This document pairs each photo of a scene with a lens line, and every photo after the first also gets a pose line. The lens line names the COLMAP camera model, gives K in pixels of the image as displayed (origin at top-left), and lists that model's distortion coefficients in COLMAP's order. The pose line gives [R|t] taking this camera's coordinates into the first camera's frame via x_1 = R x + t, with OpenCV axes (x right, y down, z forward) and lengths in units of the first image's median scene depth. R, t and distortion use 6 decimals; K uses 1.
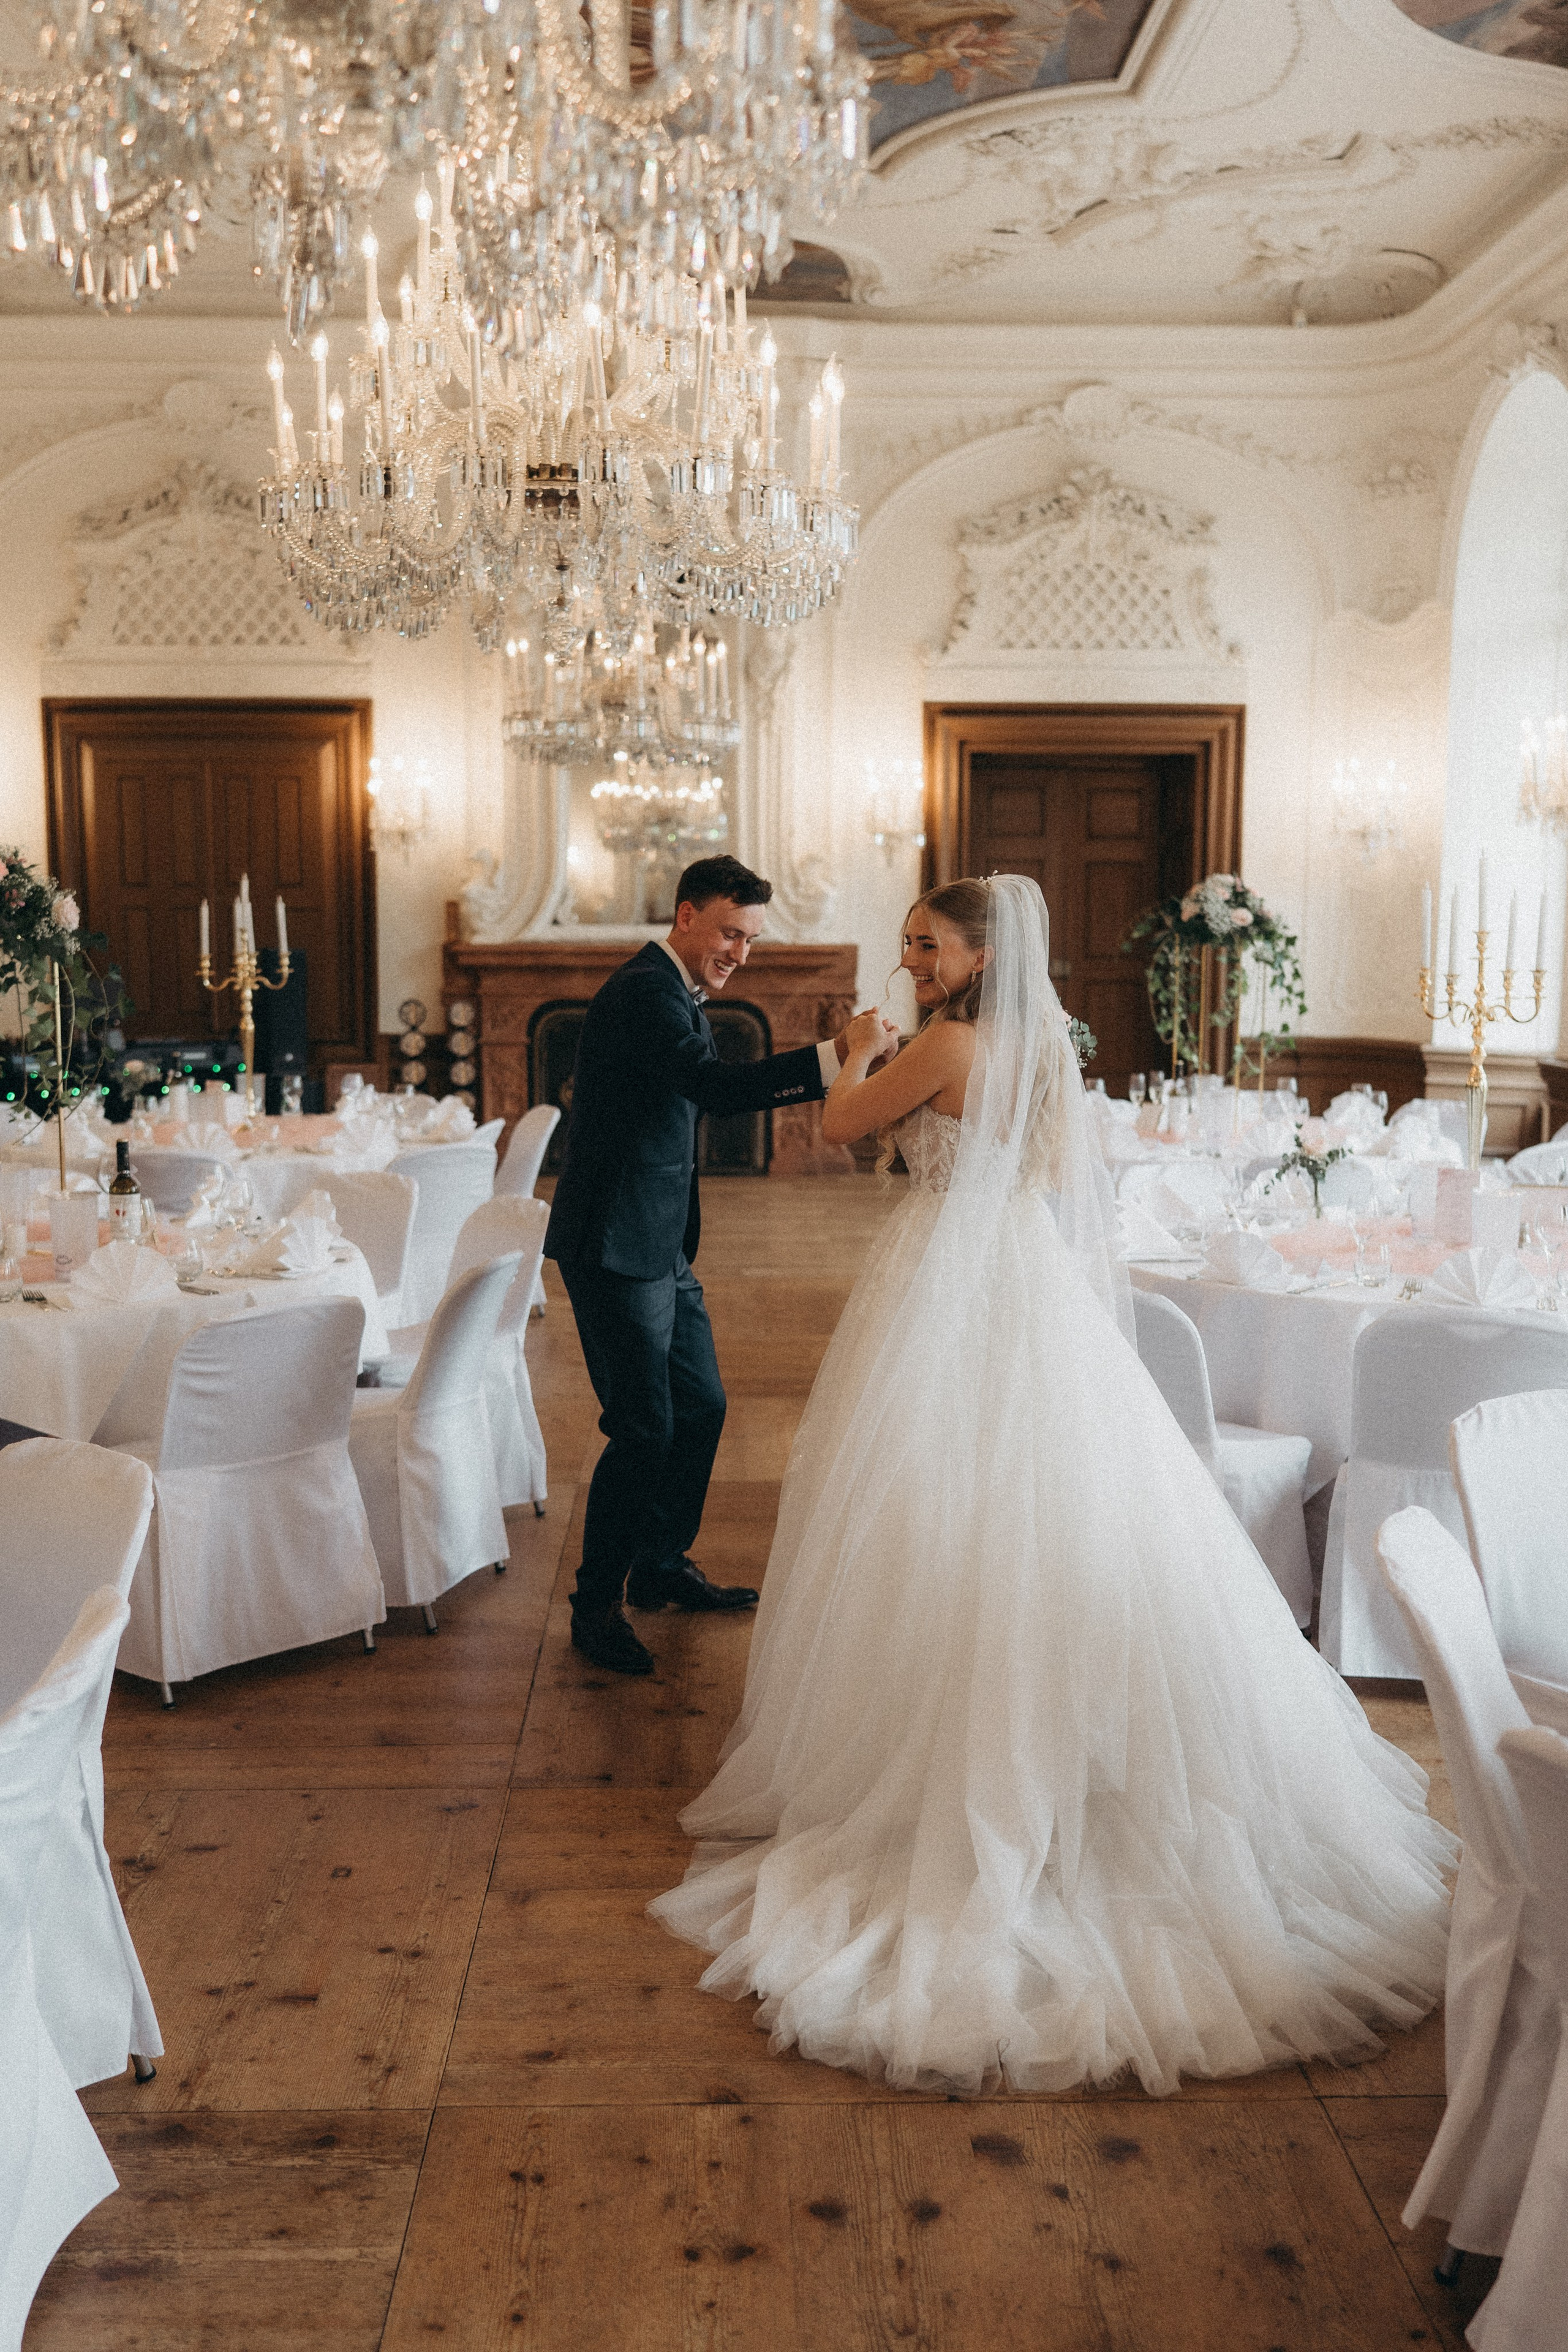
lens RADIAL K [[2315.2, 0, 784.0], [0, 2315.2, 1176.0], [0, 0, 1]] dist [0.011299, -0.018813]
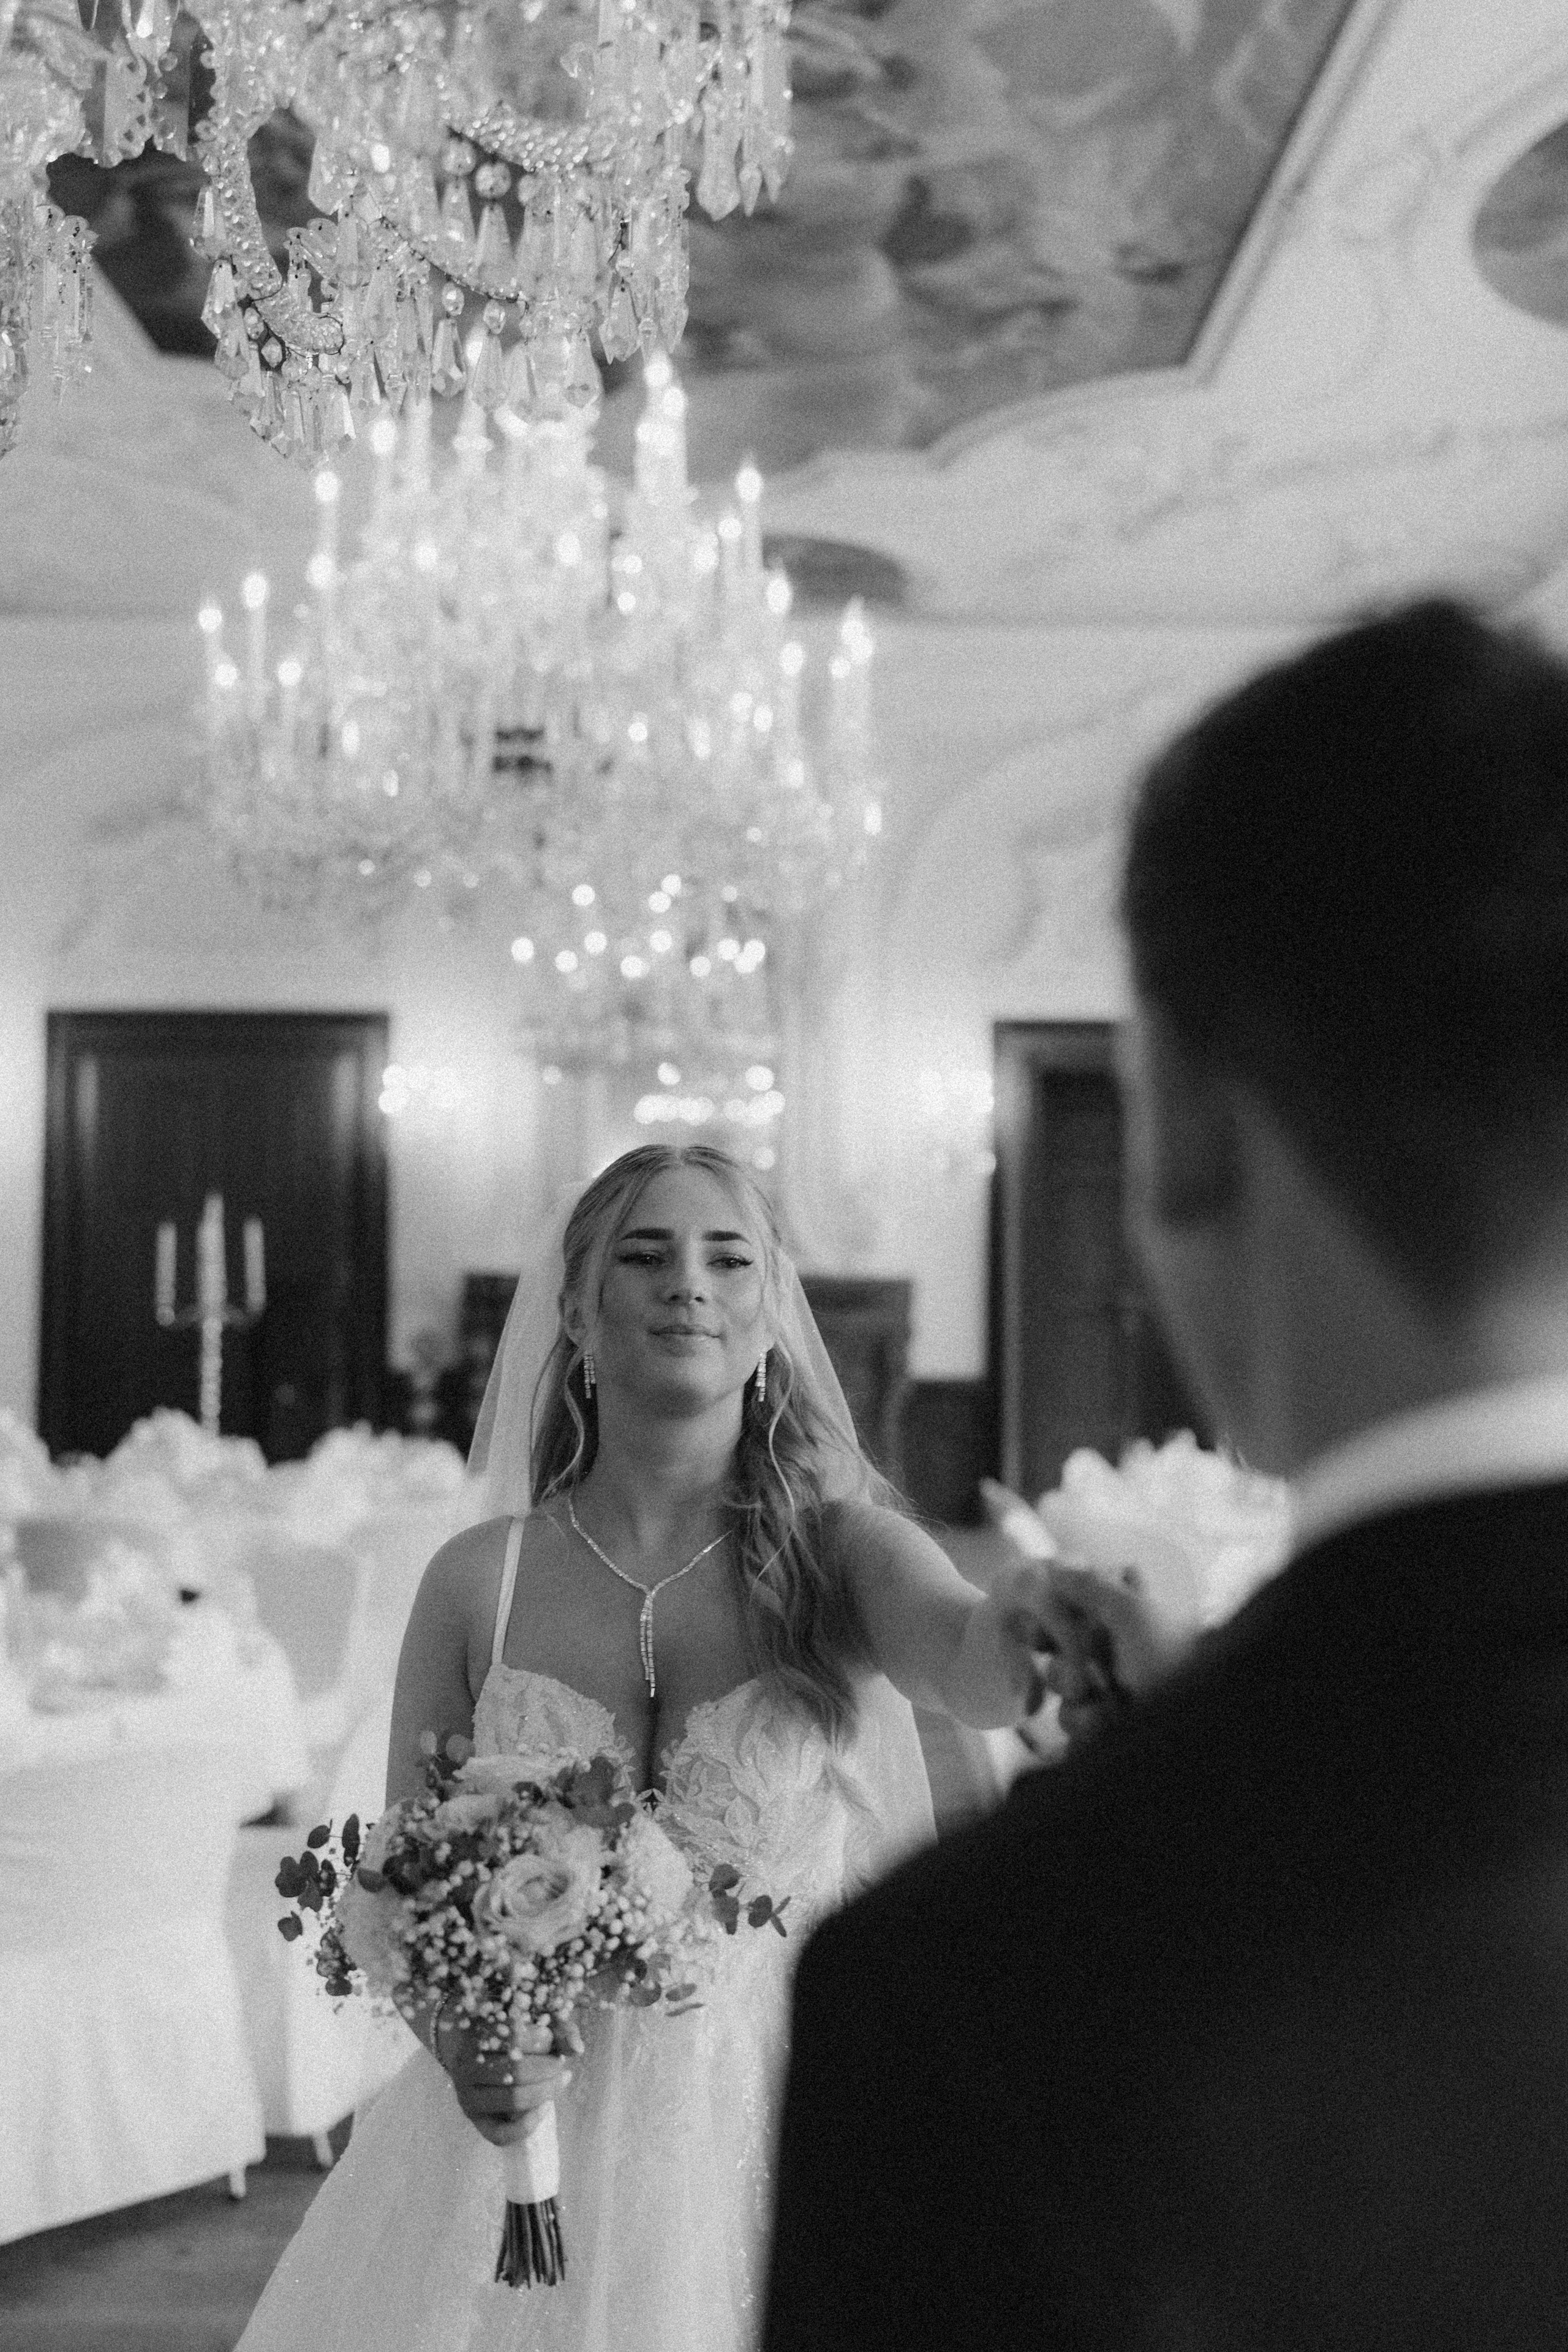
lens RADIAL K [[2274.0, 0, 758.4], [0, 2274.0, 1174.7], [0, 0, 1]] dist [0.001313, -0.008610]
pose [[0.998694, 0.006074, -0.050731, 0.014642], [-0.012970, 0.990524, -0.136725, -0.014759], [0.049420, 0.137205, 0.989309, 0.097481]]
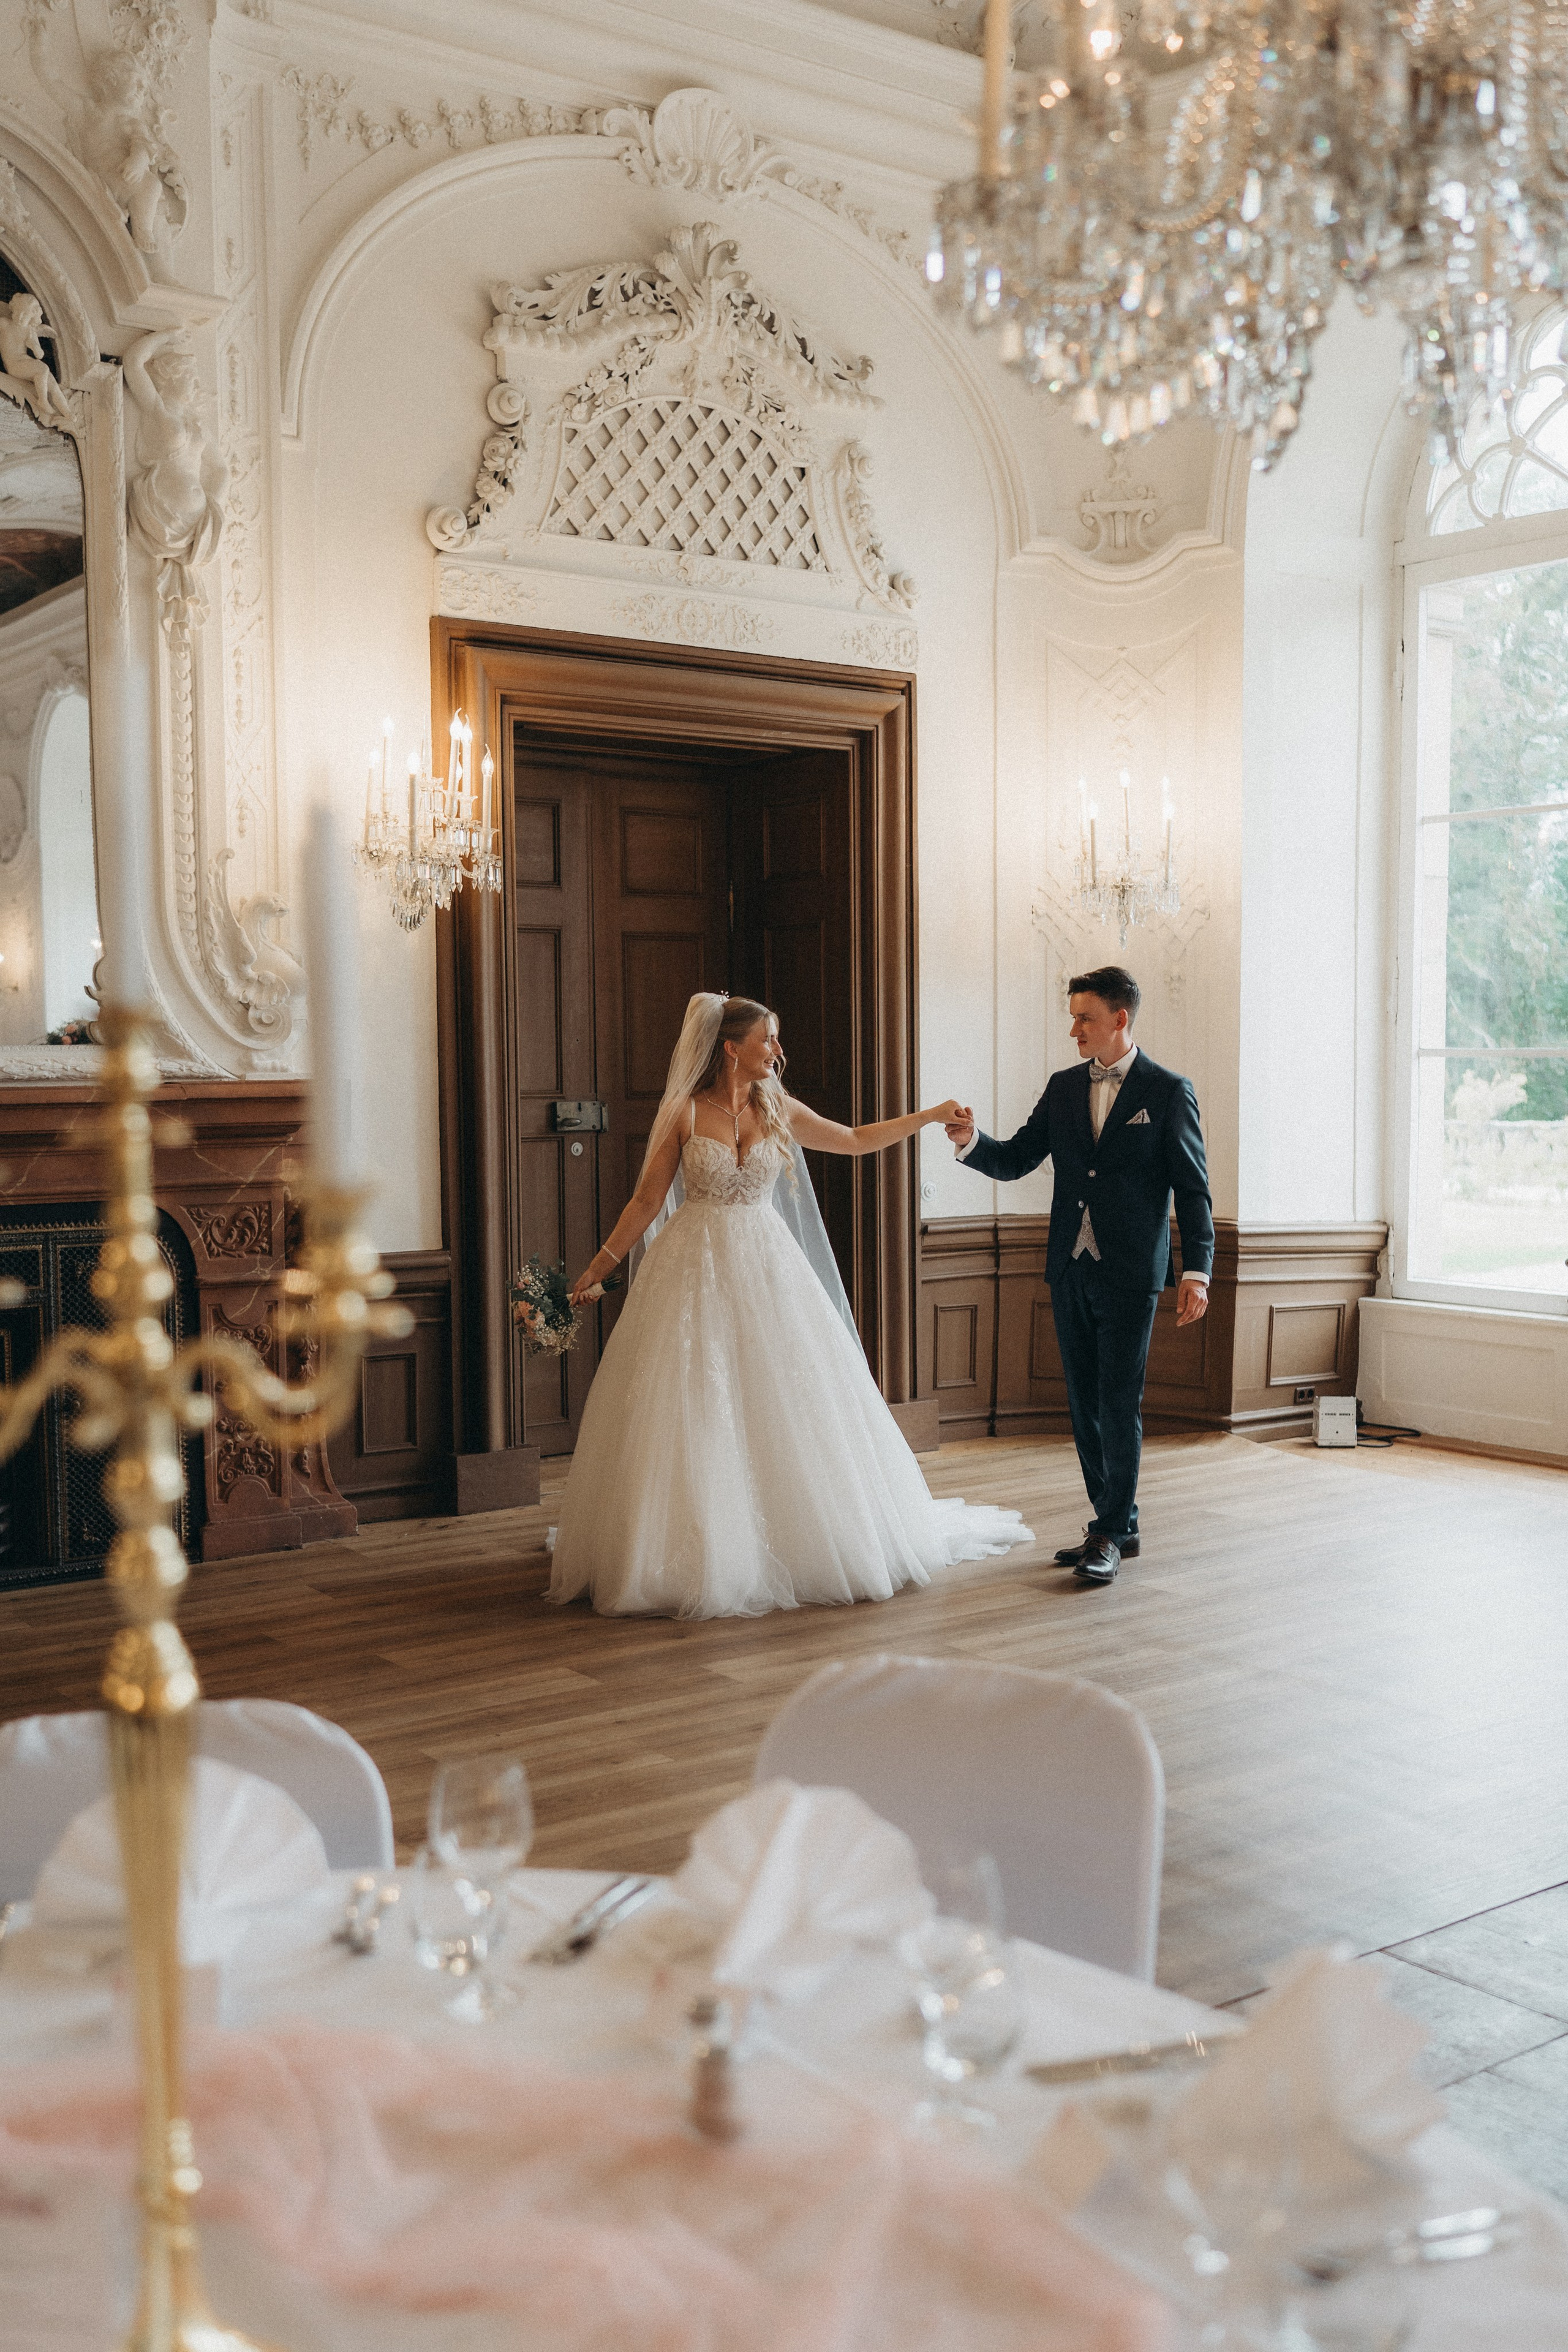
lens RADIAL K [[2315.2, 0, 784.0], [0, 2315.2, 1176.0], [0, 0, 1]] dist [0.011299, -0.018813]
pose [[0.824252, -0.037361, 0.564989, -0.179050], [0.067076, 0.997237, -0.031913, -0.057351], [-0.562236, 0.064201, 0.824481, 0.539681]]
